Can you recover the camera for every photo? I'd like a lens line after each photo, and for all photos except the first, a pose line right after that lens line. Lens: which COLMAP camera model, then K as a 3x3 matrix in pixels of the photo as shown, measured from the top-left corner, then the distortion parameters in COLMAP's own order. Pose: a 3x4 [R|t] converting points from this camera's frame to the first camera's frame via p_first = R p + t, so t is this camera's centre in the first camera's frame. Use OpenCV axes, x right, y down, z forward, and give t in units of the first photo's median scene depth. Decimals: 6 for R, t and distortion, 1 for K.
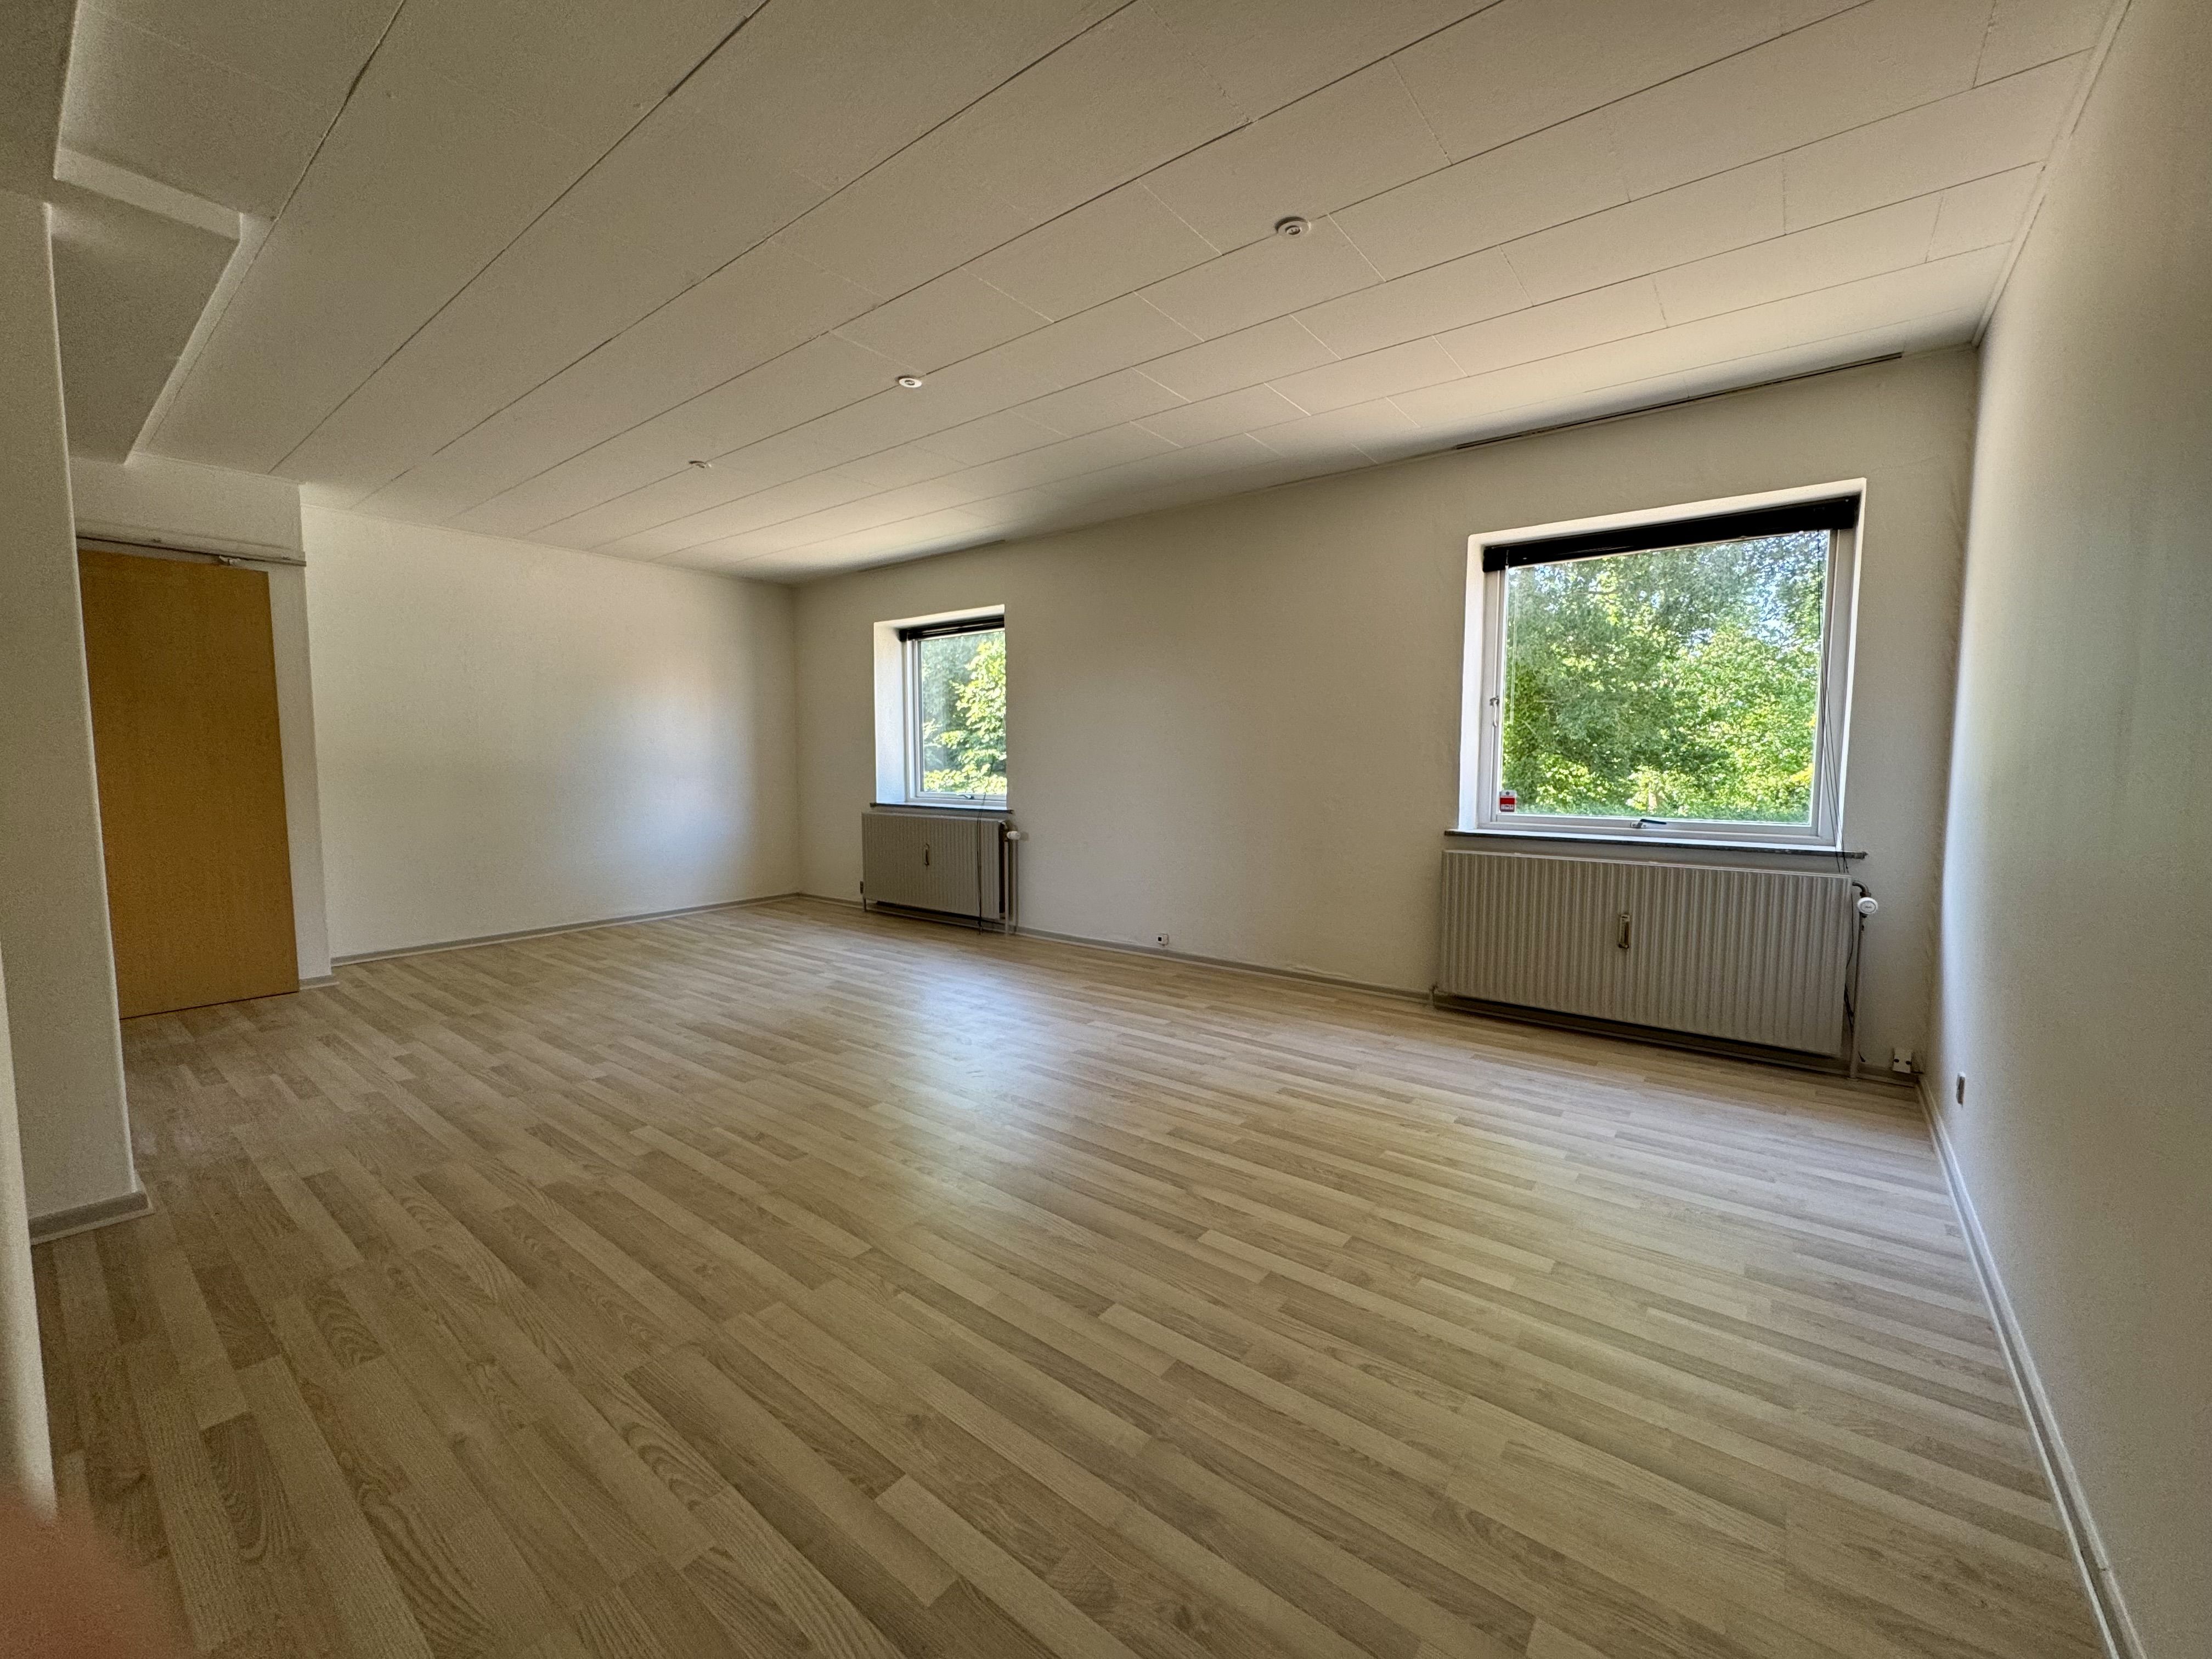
lens RADIAL K [[875.0, 0, 1108.2], [0, 875.0, 825.0], [0, 0, 1]] dist [-0.000133, -0.000151]
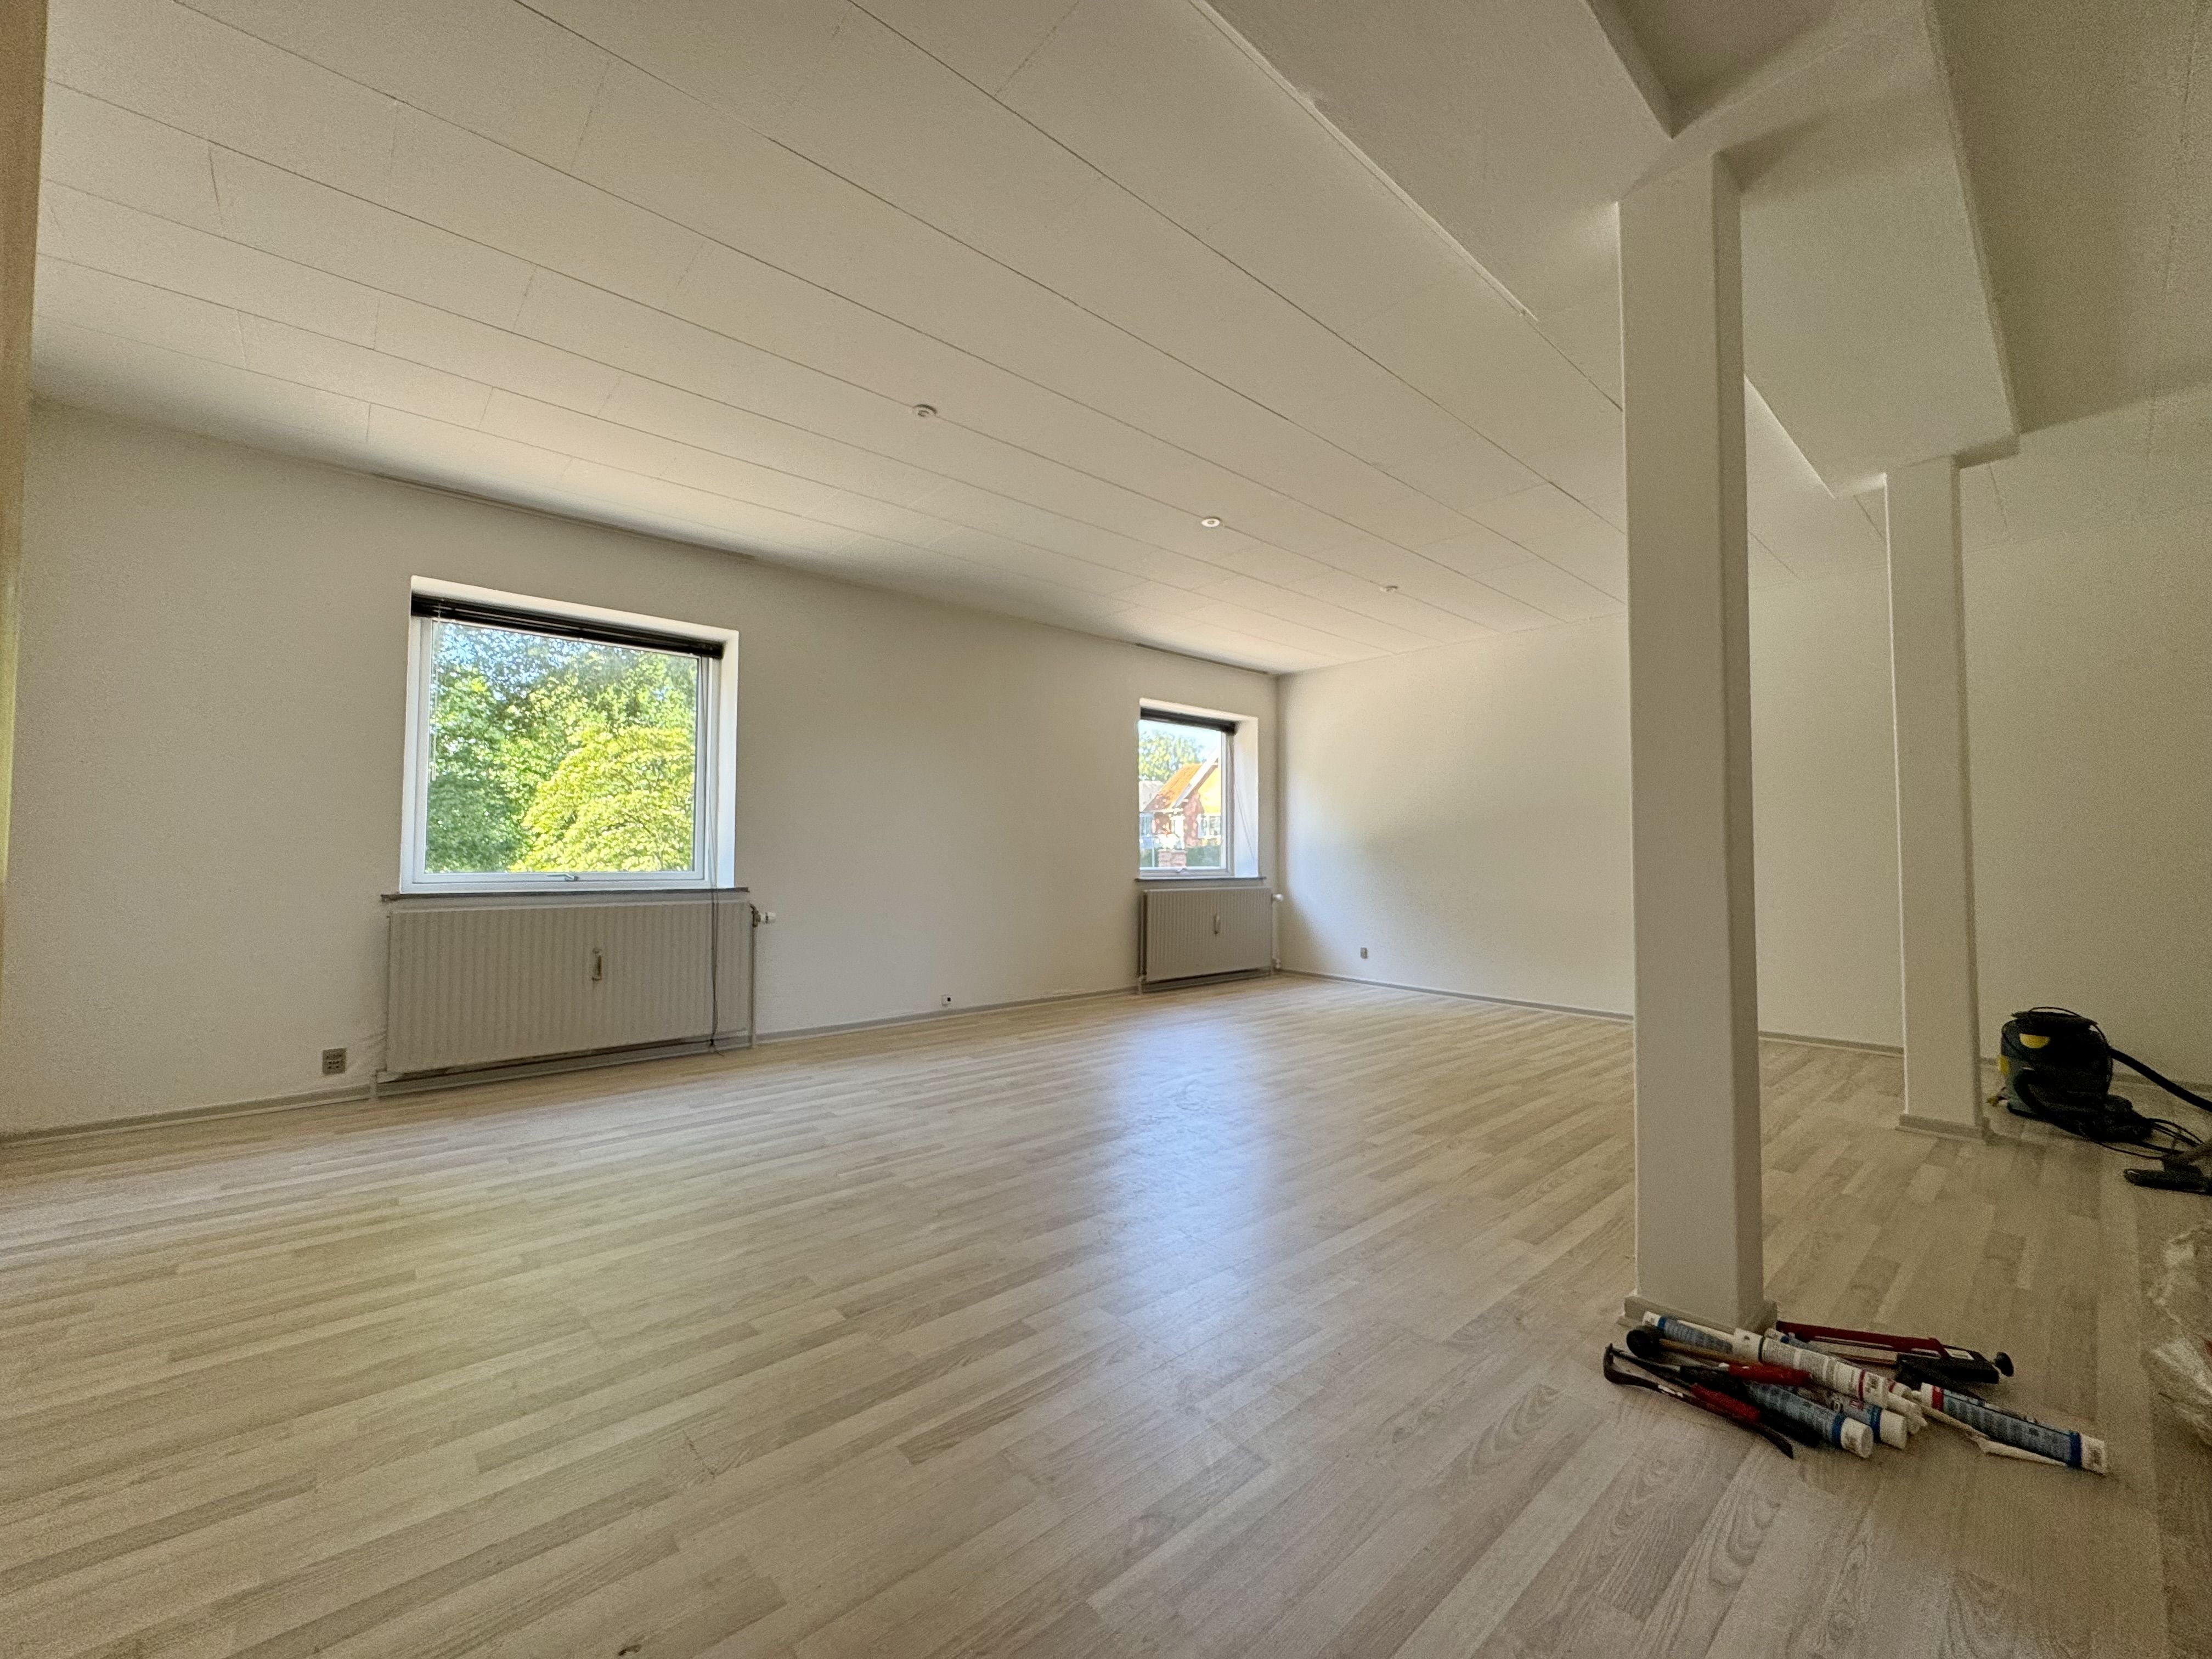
lens RADIAL K [[875.0, 0, 1108.2], [0, 875.0, 825.0], [0, 0, 1]] dist [-0.000133, -0.000151]
pose [[0.186993, 0.037064, 0.981662, -1.203499], [0.071071, 0.996159, -0.051149, -0.013164], [-0.979787, 0.079332, 0.183641, 0.773686]]
